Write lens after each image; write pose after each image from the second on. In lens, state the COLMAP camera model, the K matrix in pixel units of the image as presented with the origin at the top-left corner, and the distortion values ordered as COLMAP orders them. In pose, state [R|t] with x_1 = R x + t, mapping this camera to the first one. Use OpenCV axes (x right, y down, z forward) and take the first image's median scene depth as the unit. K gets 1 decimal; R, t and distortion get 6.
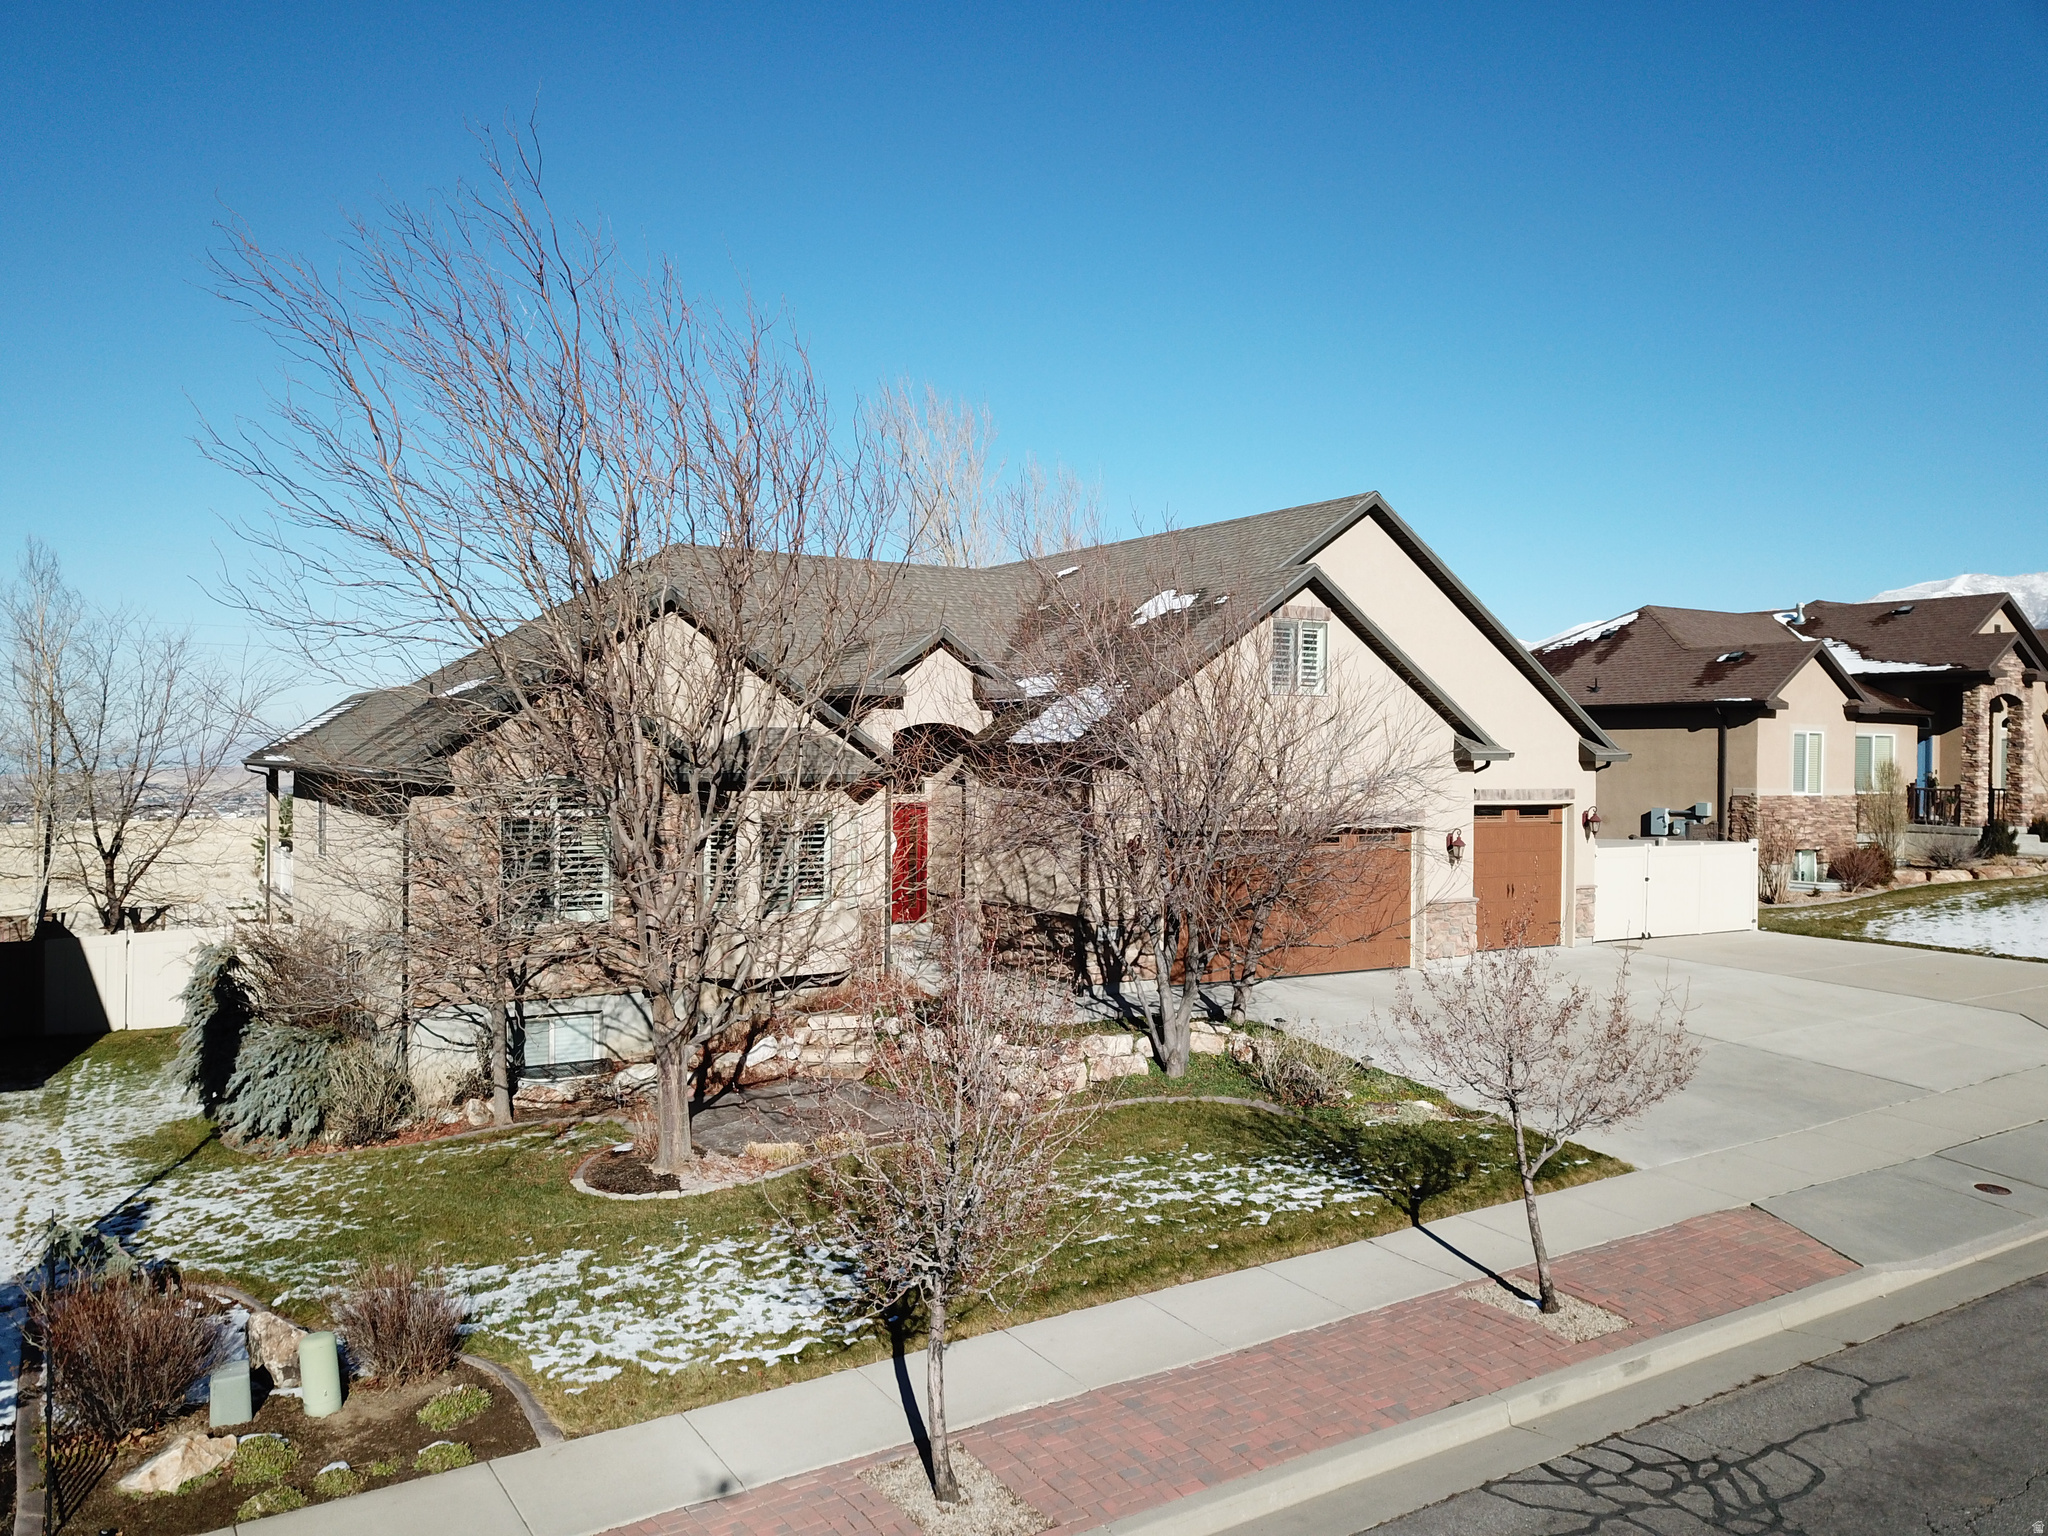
lens RADIAL K [[1560.9, 0, 1024.0], [0, 1560.9, 768.0], [0, 0, 1]] dist [0.010187, -0.000664]
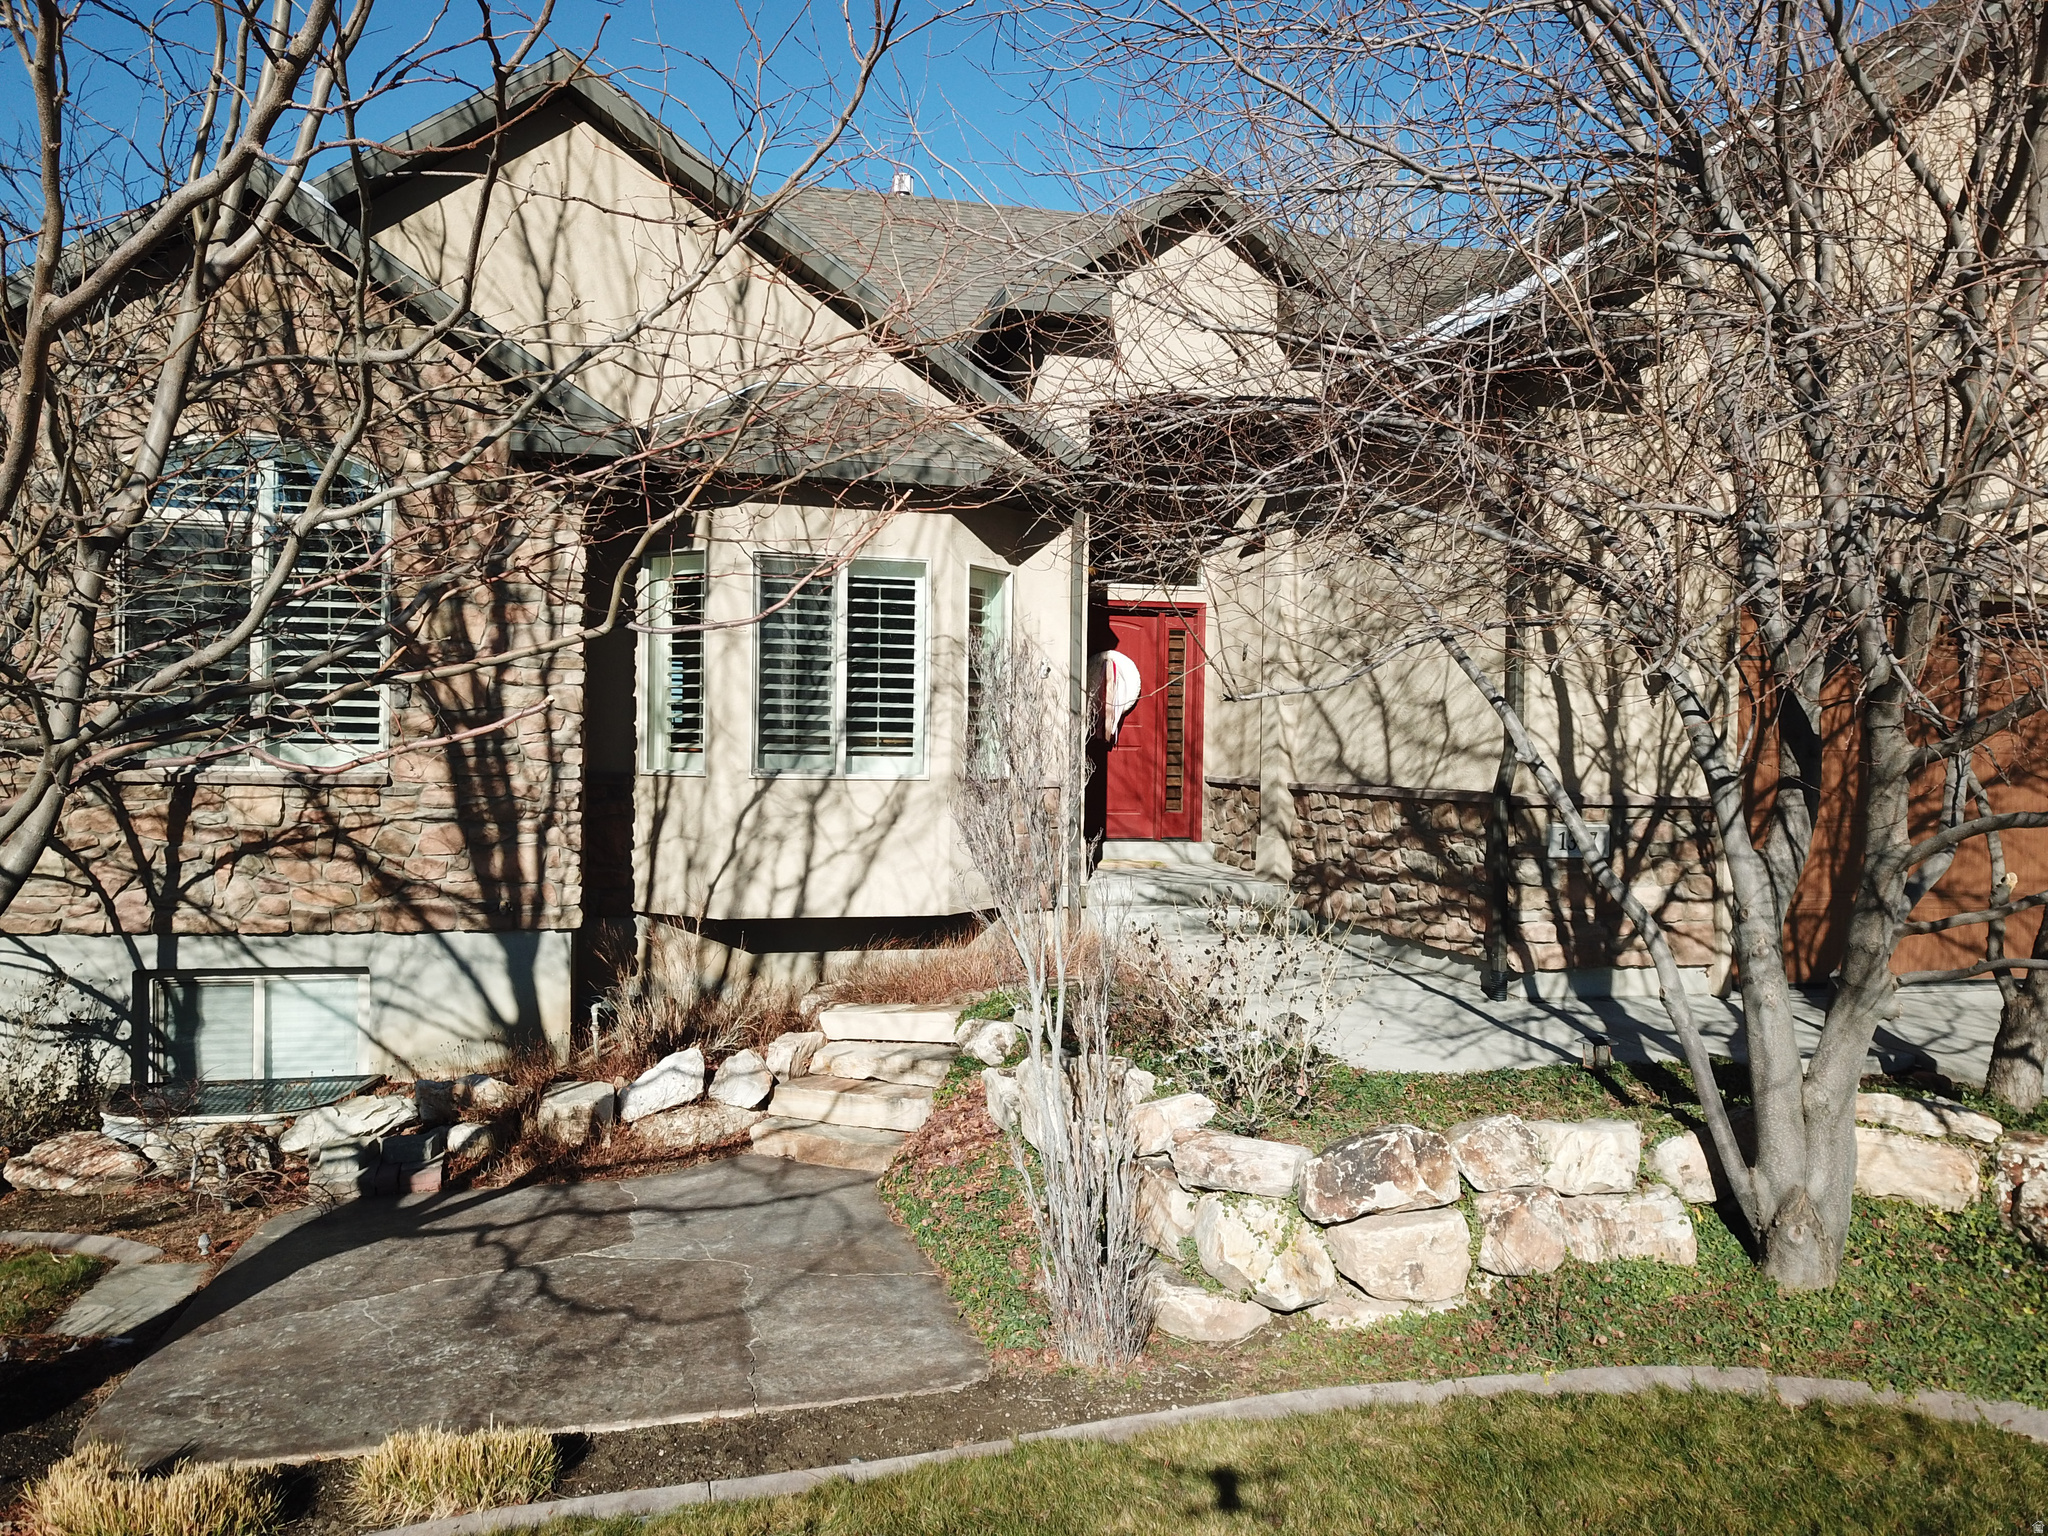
lens RADIAL K [[1584.8, 0, 995.4], [0, 1584.8, 767.0], [0, 0, 1]] dist [-0.000423, -0.001902]
pose [[0.945672, 0.007591, -0.325035, 0.050937], [-0.009352, 0.999949, -0.003858, 0.105036], [0.324989, 0.006688, 0.945694, 0.674106]]
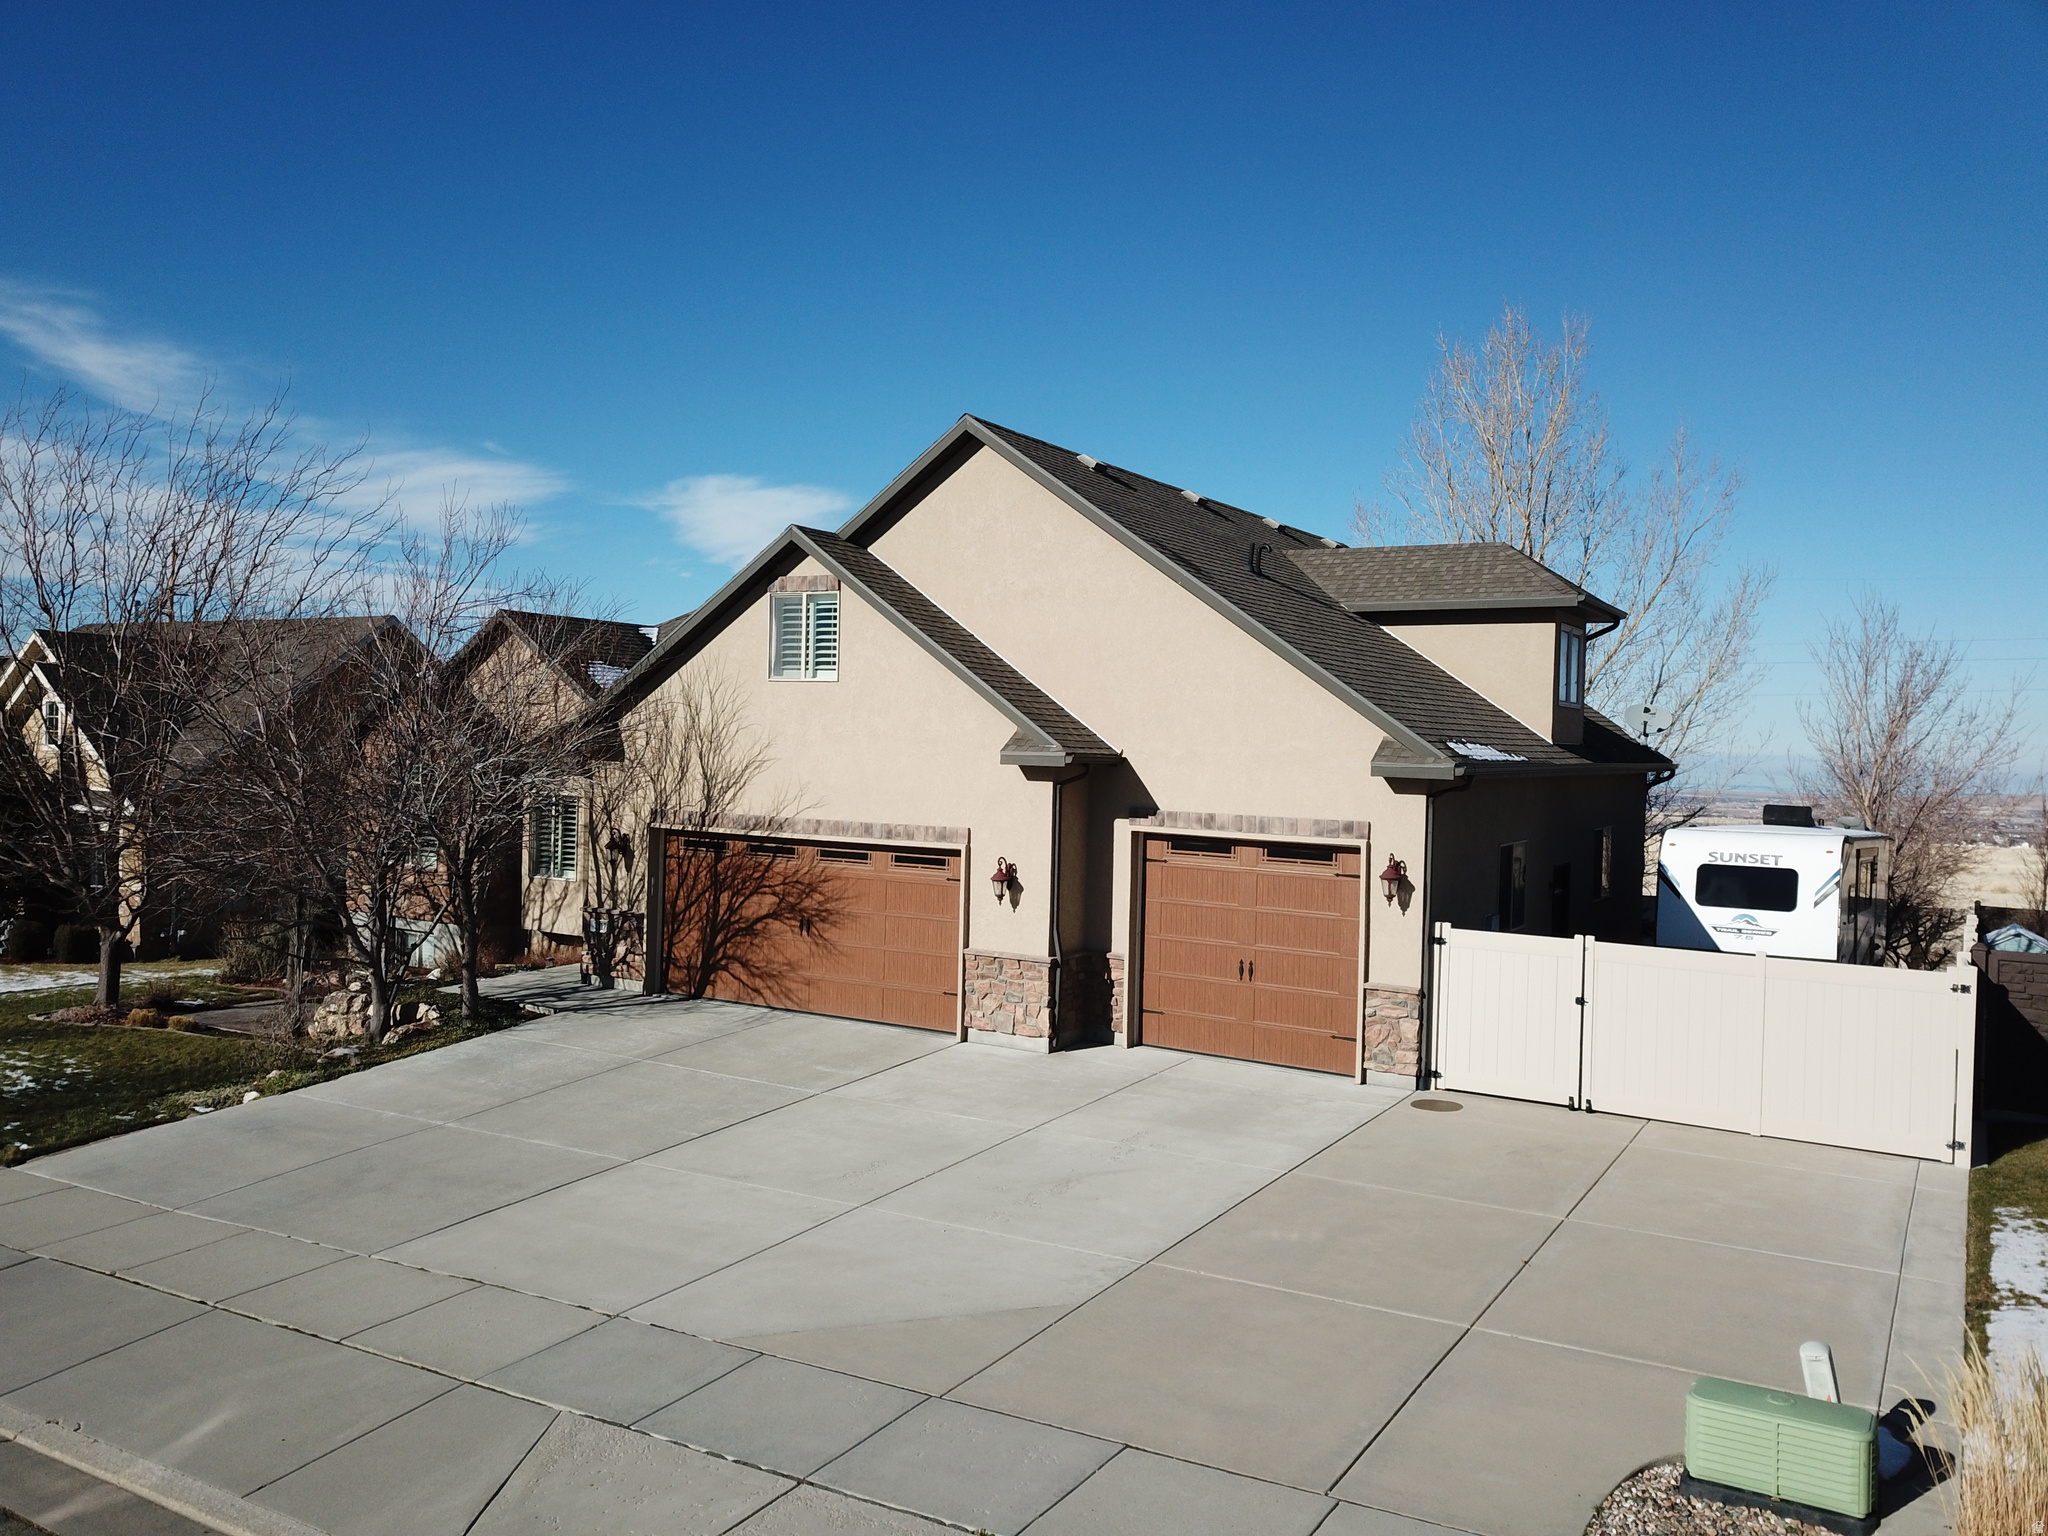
lens RADIAL K [[1580.8, 0, 1016.8], [0, 1580.8, 762.9], [0, 0, 1]] dist [0.002718, 0.004362]
pose [[0.450266, 0.016776, -0.892737, 1.236377], [-0.033786, 0.999428, 0.001740, -0.009771], [0.892255, 0.029379, 0.450575, 0.895352]]
